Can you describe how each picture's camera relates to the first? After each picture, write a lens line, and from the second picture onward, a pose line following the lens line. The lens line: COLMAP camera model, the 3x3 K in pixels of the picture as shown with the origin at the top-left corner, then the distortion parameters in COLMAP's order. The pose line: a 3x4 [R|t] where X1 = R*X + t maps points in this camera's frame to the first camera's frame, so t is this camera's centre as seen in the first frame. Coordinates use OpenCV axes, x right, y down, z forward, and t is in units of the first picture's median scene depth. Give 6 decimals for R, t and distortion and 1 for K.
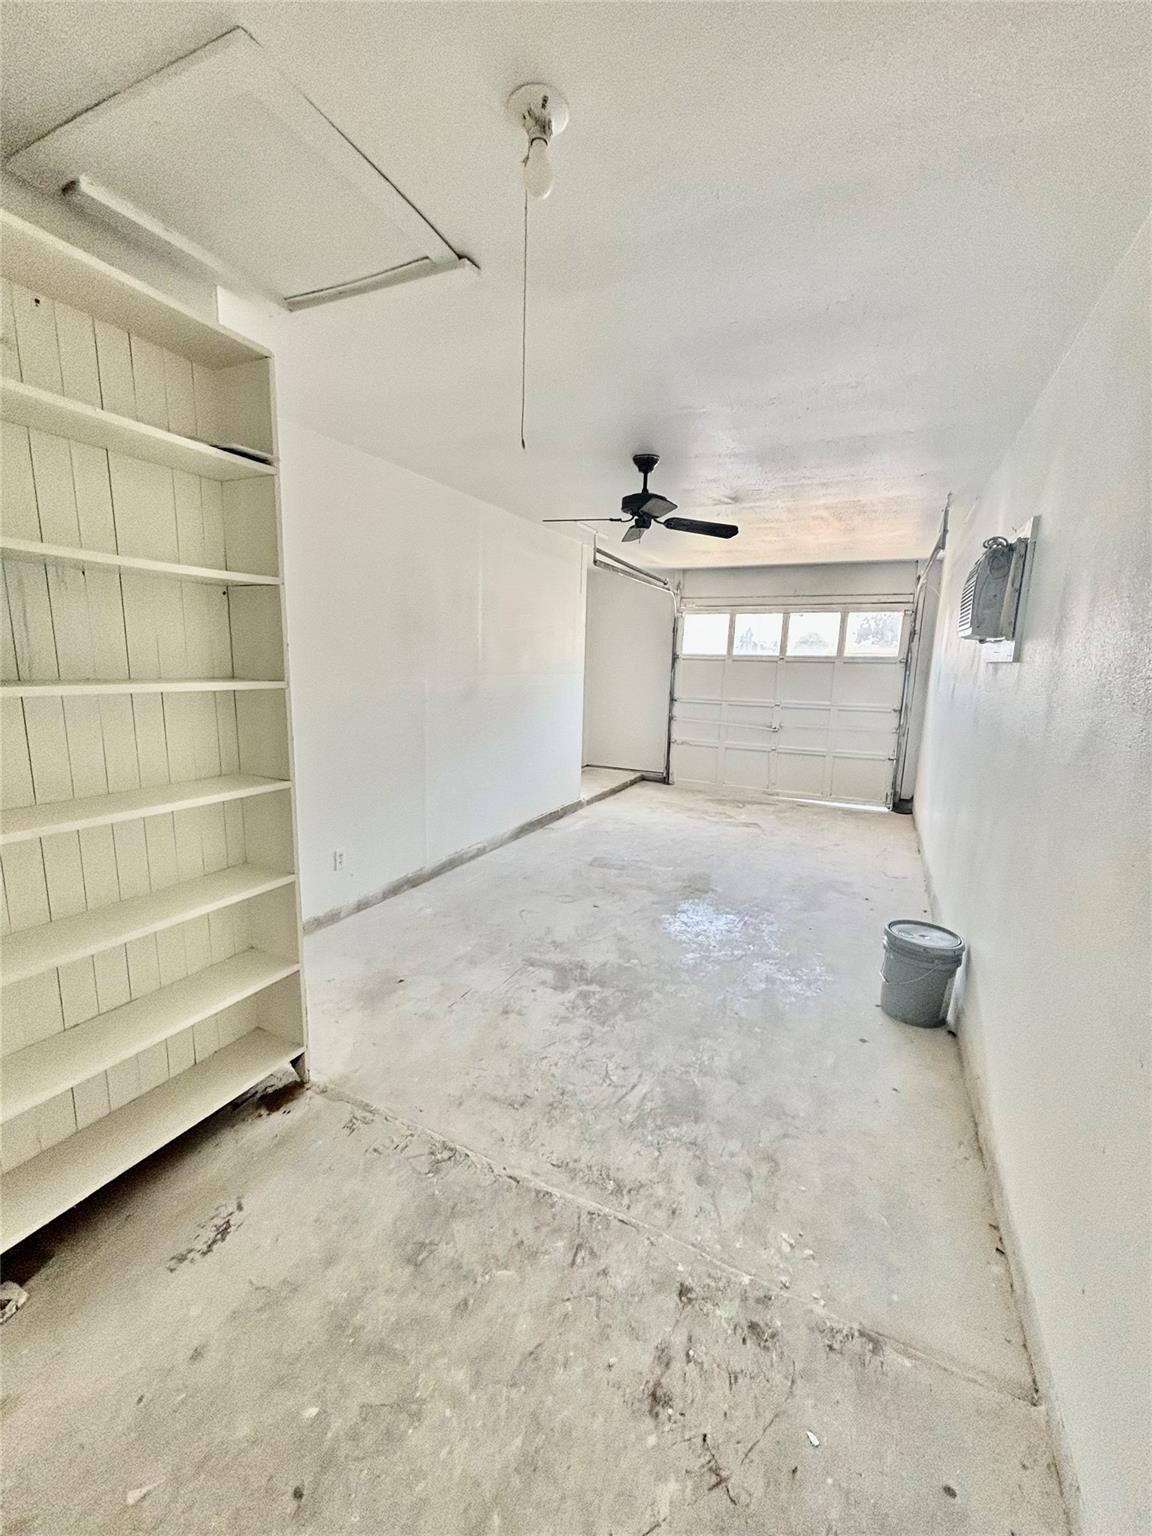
lens RADIAL K [[625.1, 0, 577.7], [0, 625.1, 766.8], [0, 0, 1]] dist [0.001306, 0.000300]
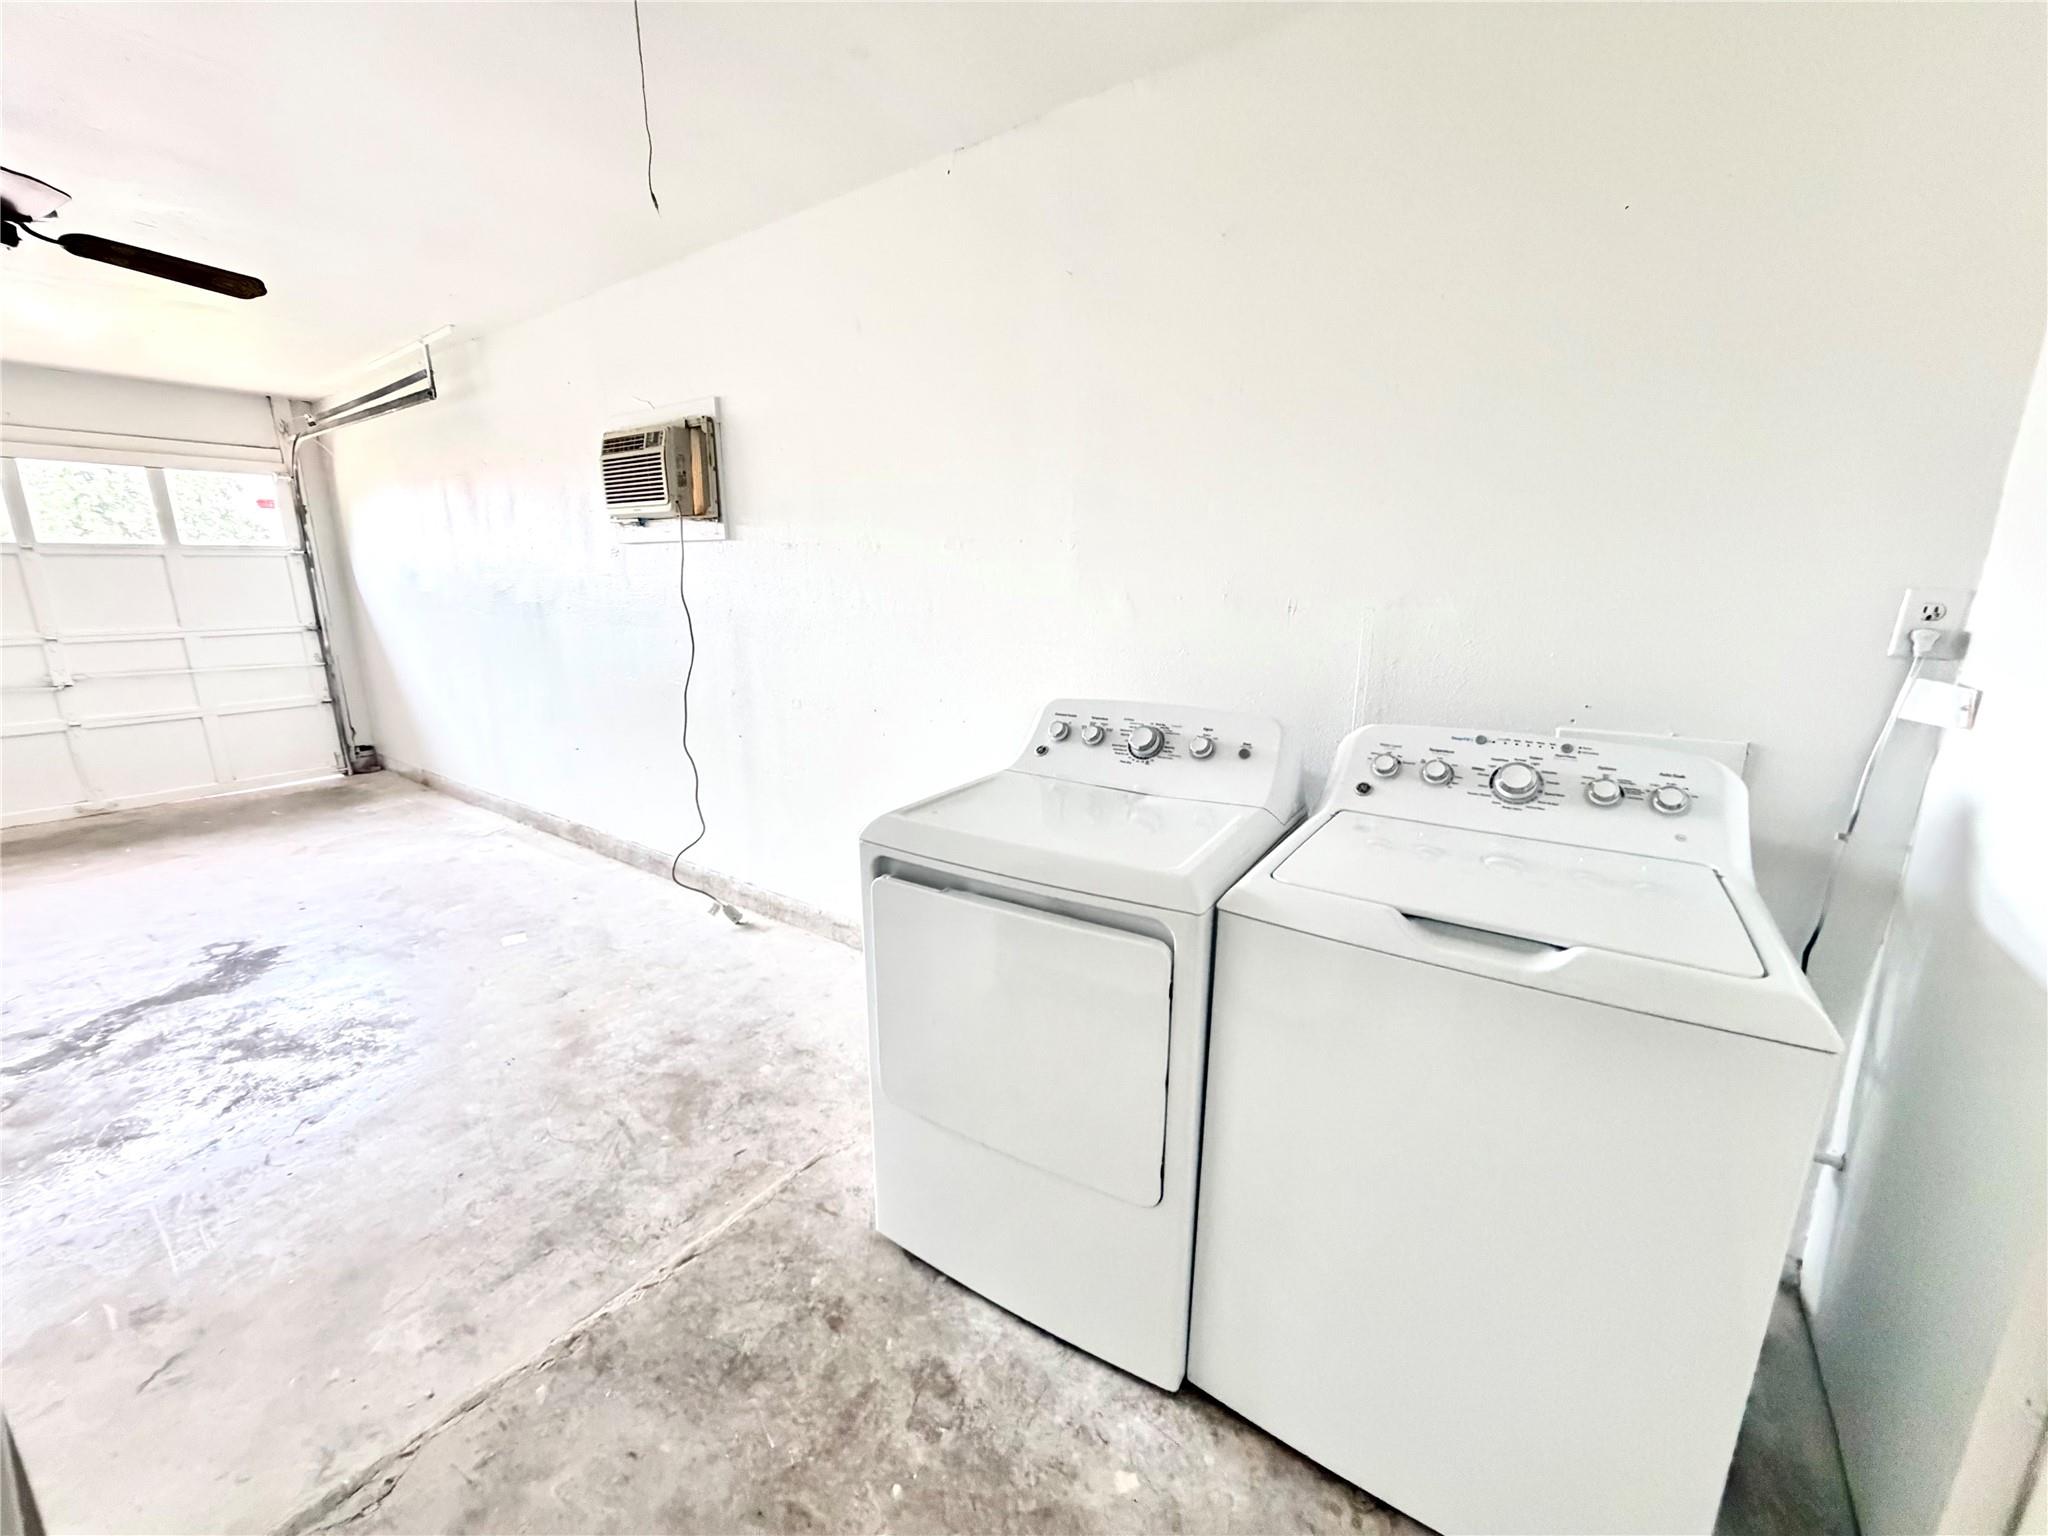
lens RADIAL K [[814.3, 0, 1016.5], [0, 814.3, 770.0], [0, 0, 1]] dist [-0.000650, 0.000181]
pose [[0.181482, -0.250787, 0.950879, -0.649110], [0.175664, 0.959651, 0.219574, -0.010628], [-0.967578, 0.127187, 0.218214, 0.305059]]
